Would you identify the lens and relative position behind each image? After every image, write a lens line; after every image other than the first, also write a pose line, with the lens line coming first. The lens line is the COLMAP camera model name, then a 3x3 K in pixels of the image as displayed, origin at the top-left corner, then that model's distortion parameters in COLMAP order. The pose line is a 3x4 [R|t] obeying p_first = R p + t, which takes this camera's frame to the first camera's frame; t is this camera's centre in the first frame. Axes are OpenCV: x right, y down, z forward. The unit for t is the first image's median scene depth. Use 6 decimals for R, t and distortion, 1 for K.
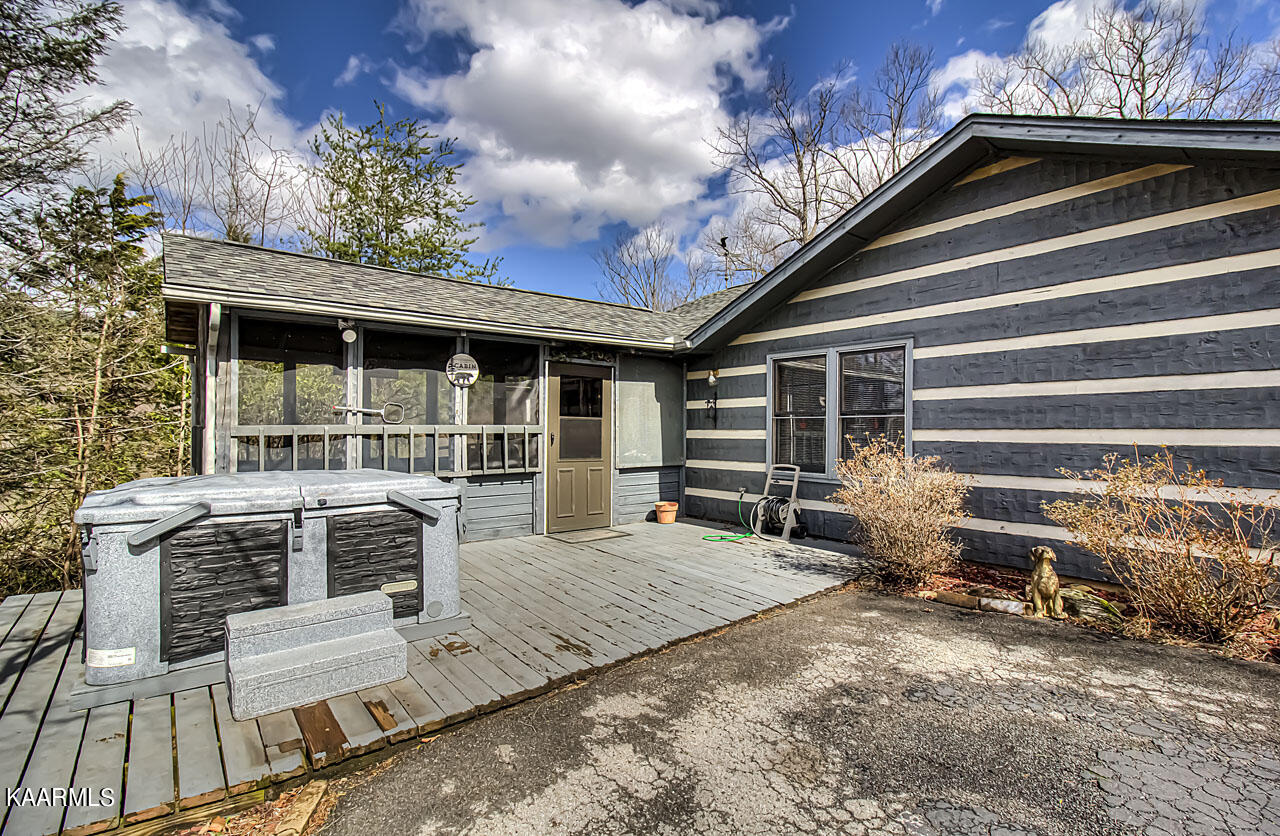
lens RADIAL K [[600.9, 0, 695.1], [0, 600.9, 404.7], [0, 0, 1]] dist [-0.005615, -0.001376]
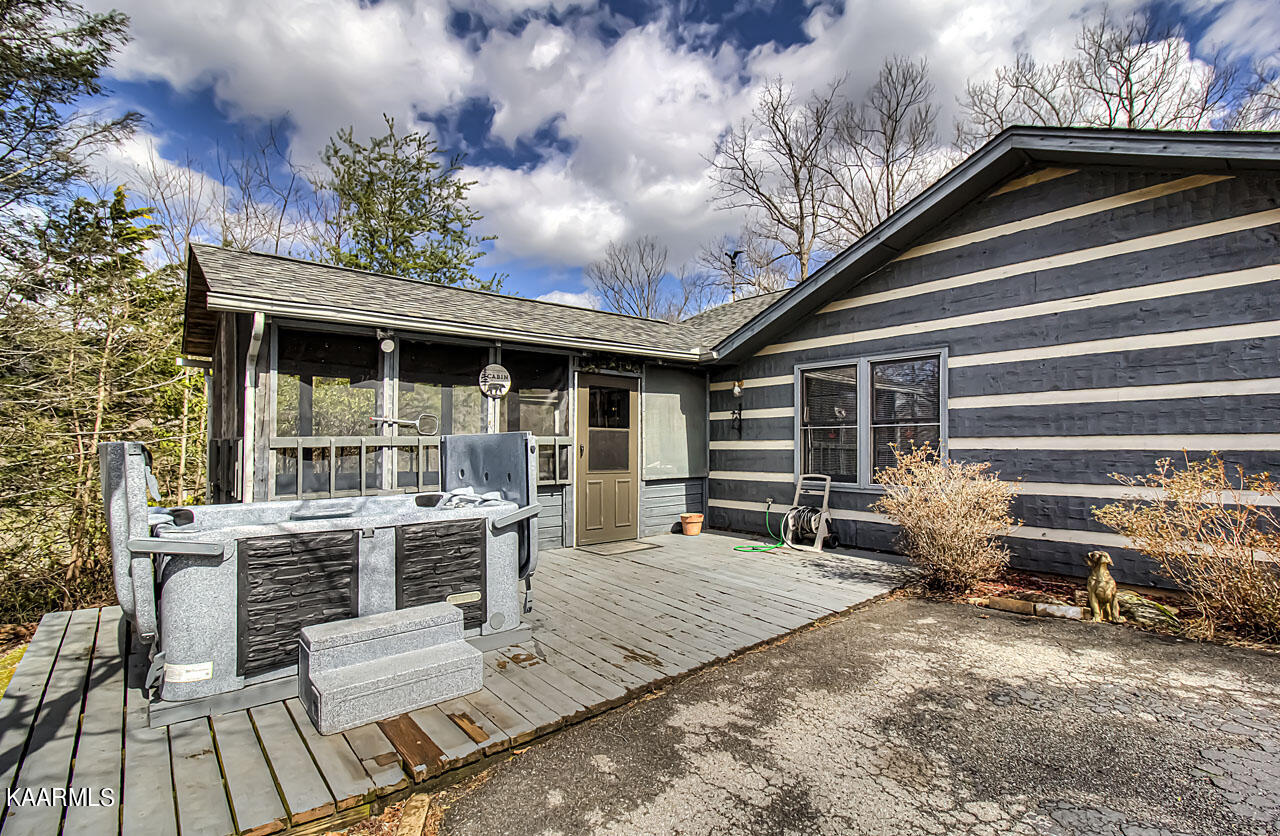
lens RADIAL K [[600.9, 0, 646.6], [0, 600.9, 415.1], [0, 0, 1]] dist [-0.005615, -0.001376]
pose [[0.999818, -0.004944, 0.018409, -0.188454], [0.005223, 0.999872, -0.015133, 0.018029], [-0.018332, 0.015227, 0.999716, 0.004144]]
